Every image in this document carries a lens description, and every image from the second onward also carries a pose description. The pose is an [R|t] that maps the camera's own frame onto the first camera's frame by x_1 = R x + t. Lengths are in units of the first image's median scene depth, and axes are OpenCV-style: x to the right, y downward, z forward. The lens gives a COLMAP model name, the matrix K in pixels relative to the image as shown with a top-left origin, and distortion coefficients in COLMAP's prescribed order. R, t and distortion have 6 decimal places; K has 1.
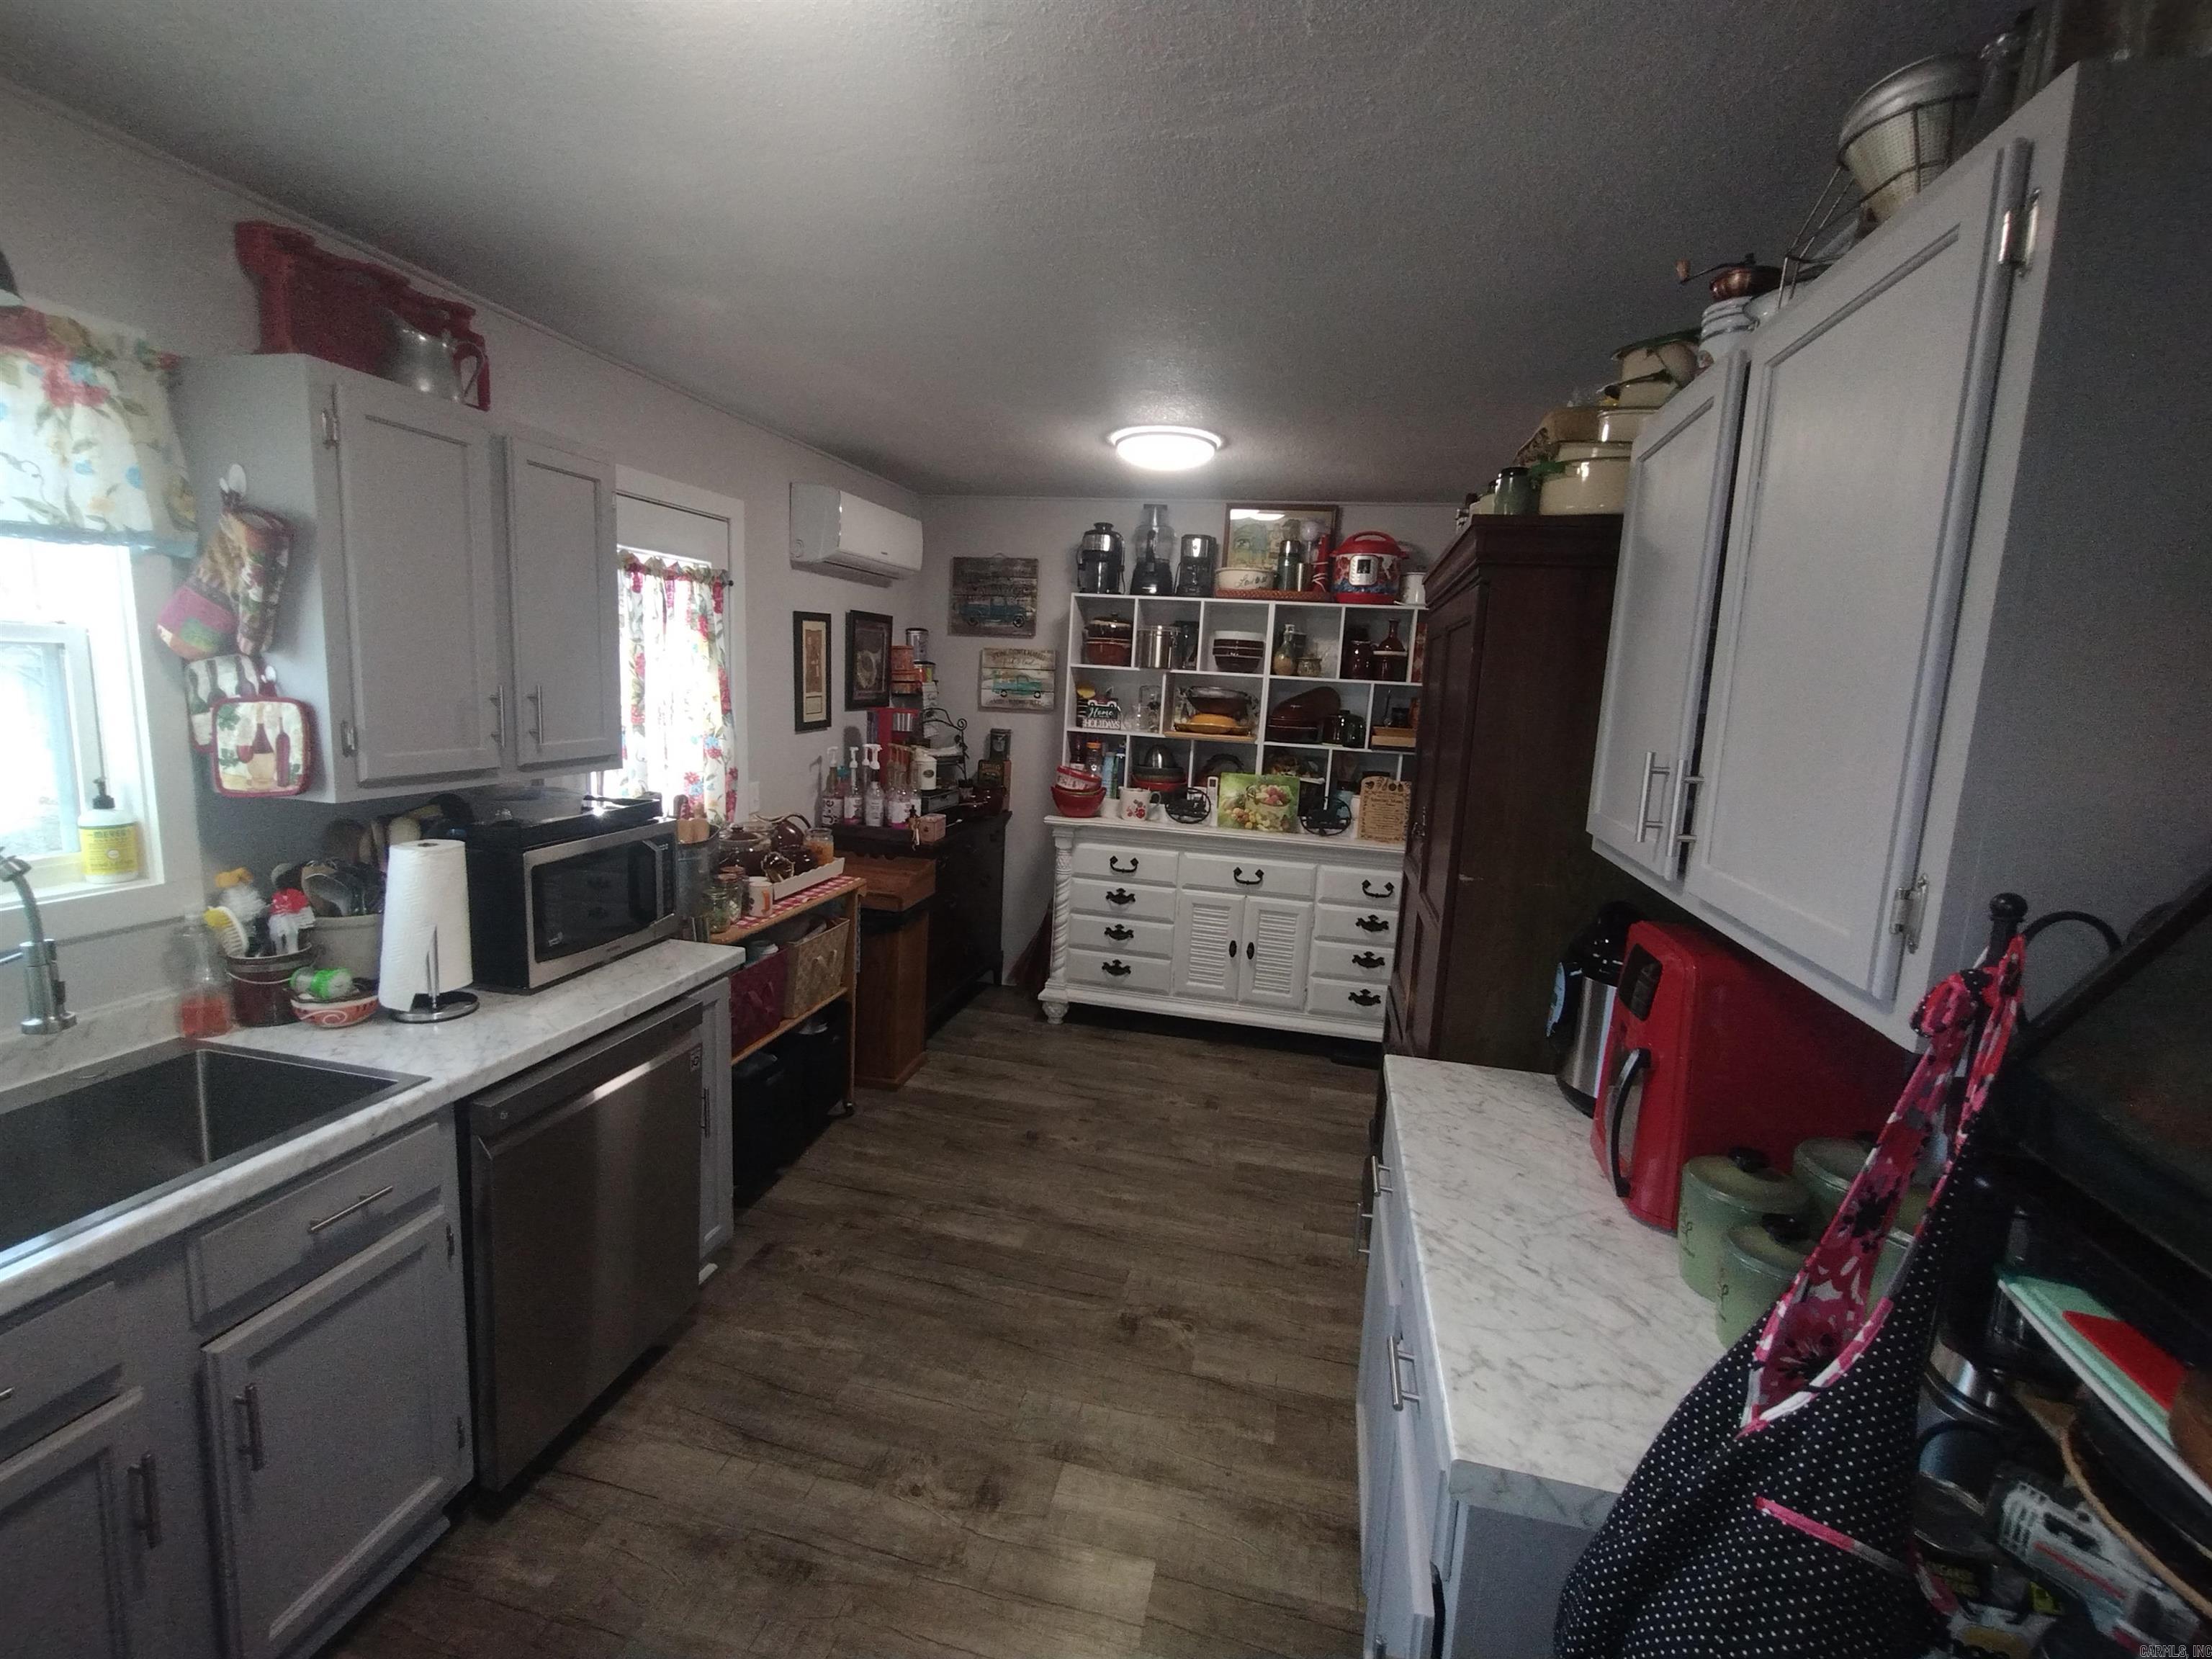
lens RADIAL K [[1023.7, 0, 1070.1], [0, 1023.7, 818.4], [0, 0, 1]] dist [0.001221, 0.000429]
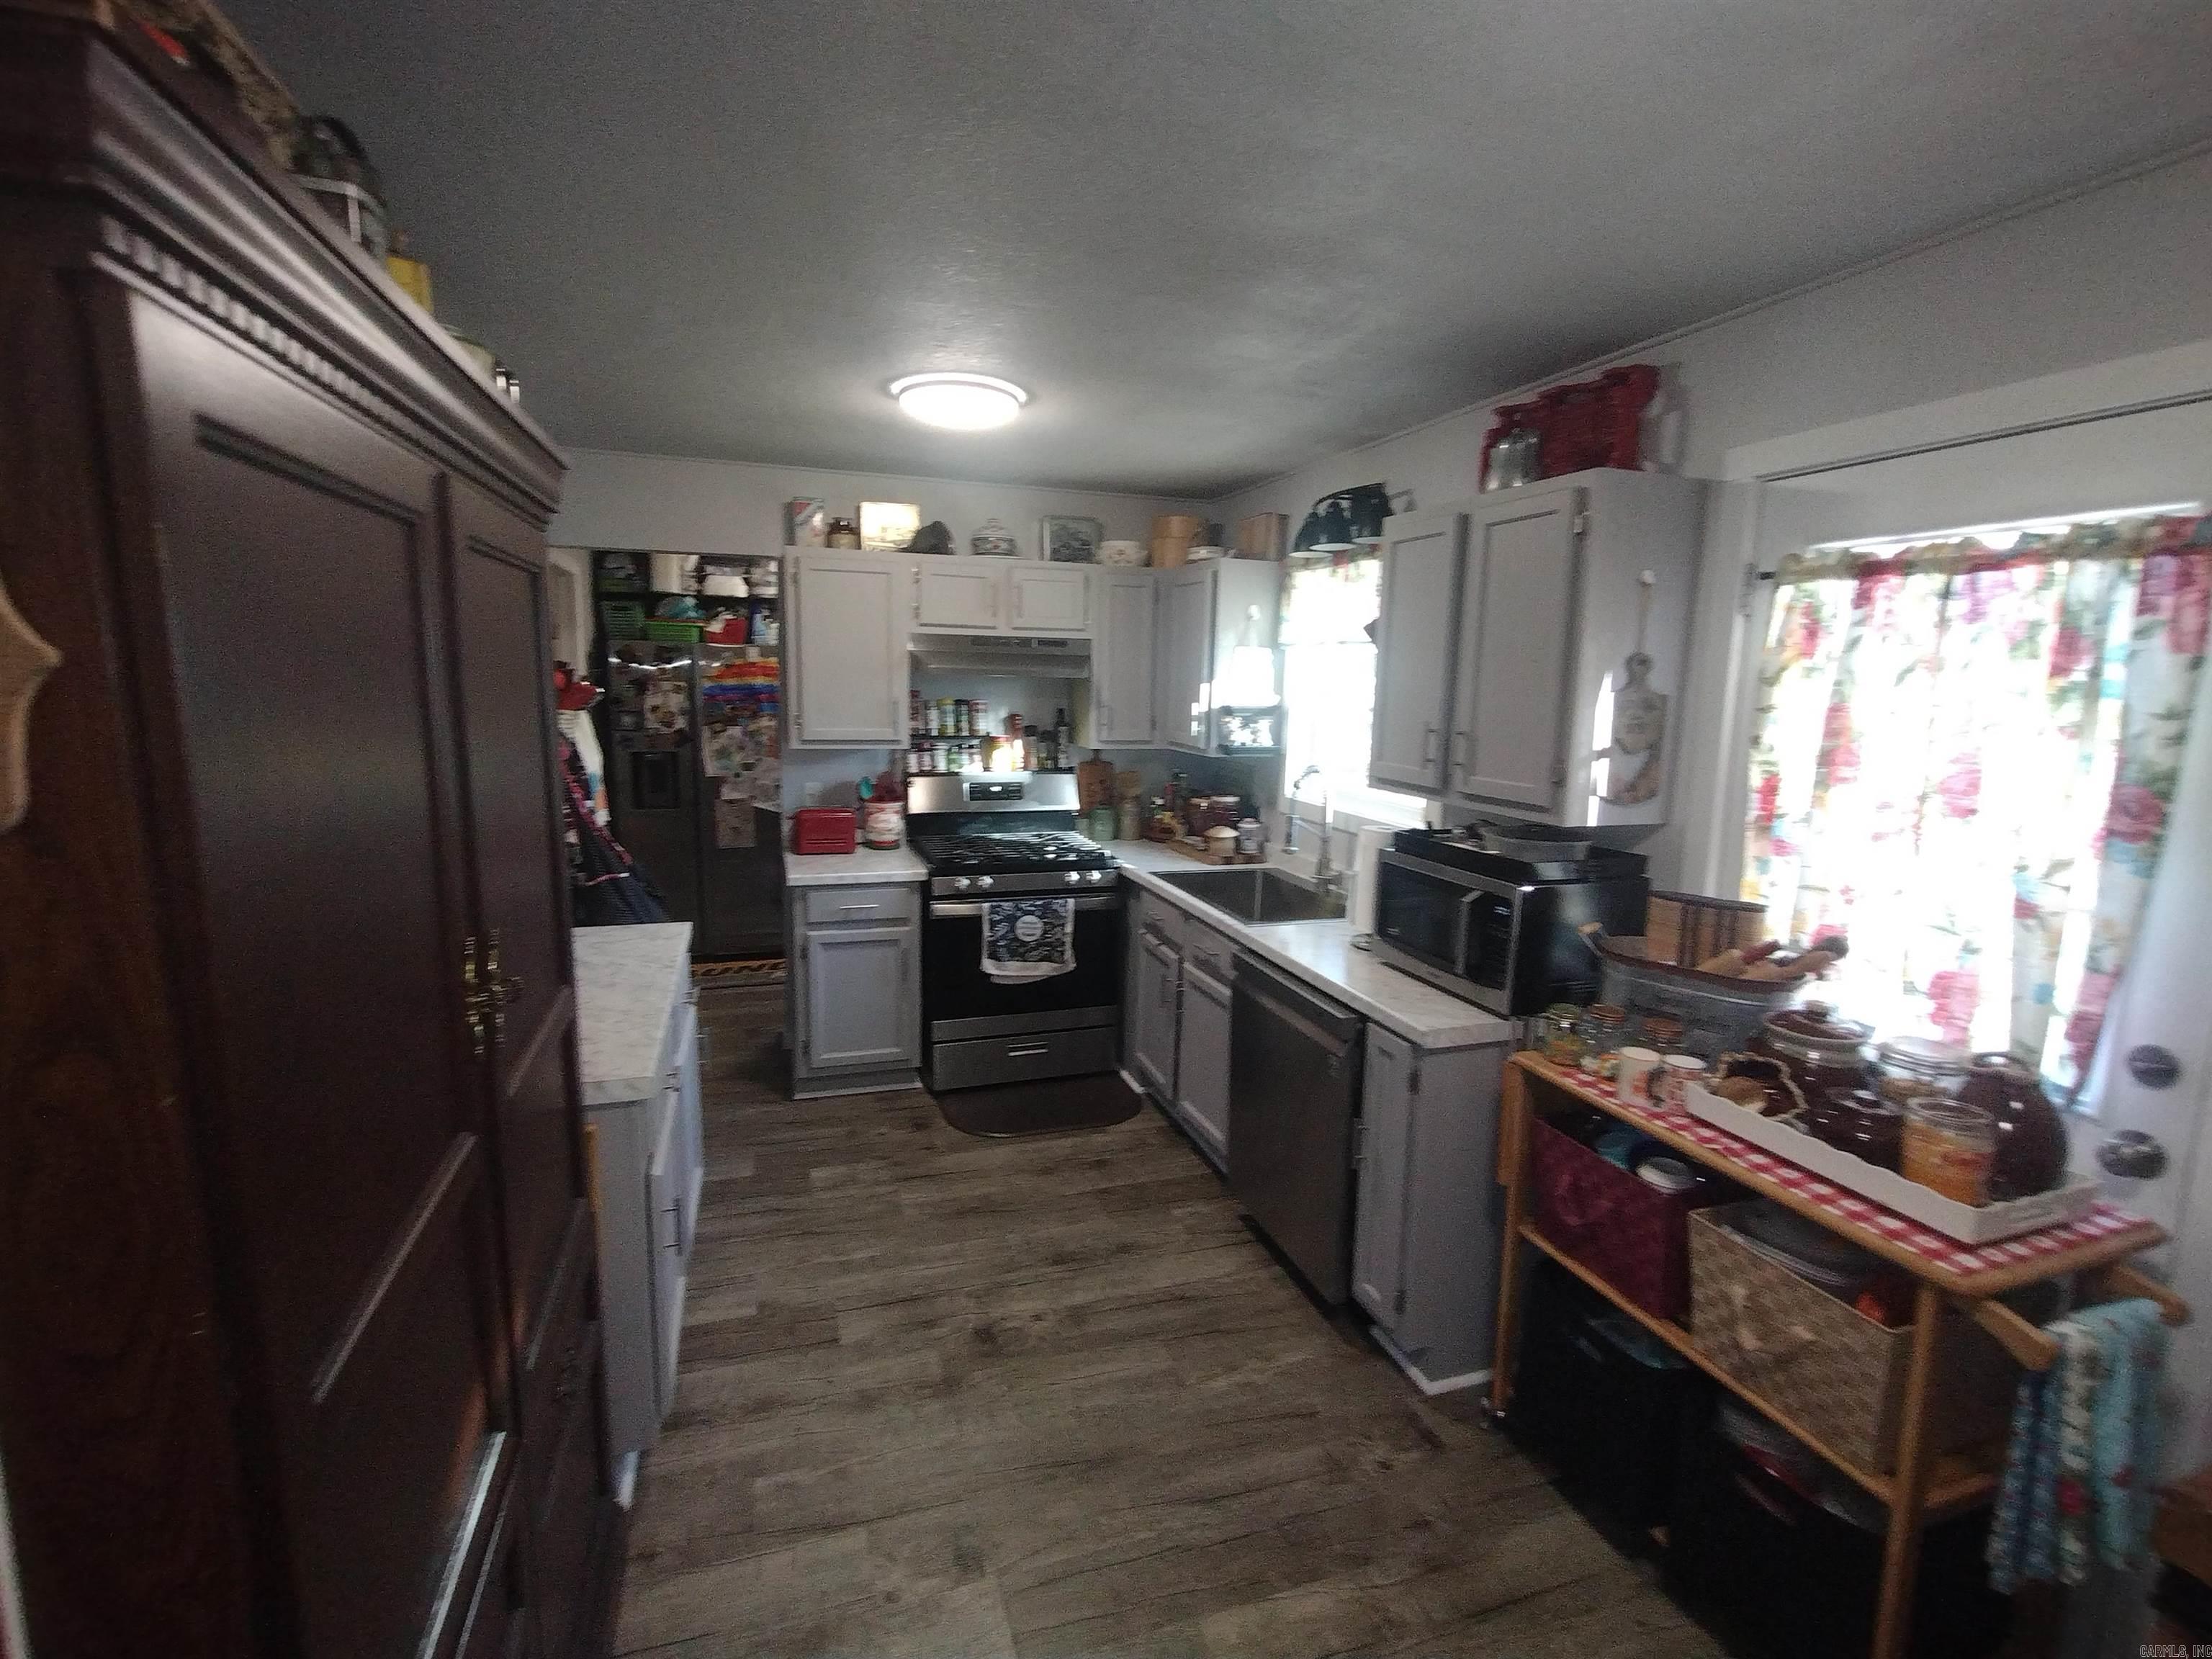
lens RADIAL K [[1034.8, 0, 1100.3], [0, 1034.8, 830.1], [0, 0, 1]] dist [0.000701, 0.001003]
pose [[-0.844534, 0.010950, -0.535390, 0.382393], [-0.143184, 0.958771, 0.245470, -0.211766], [0.516004, 0.283967, -0.808147, 1.558024]]
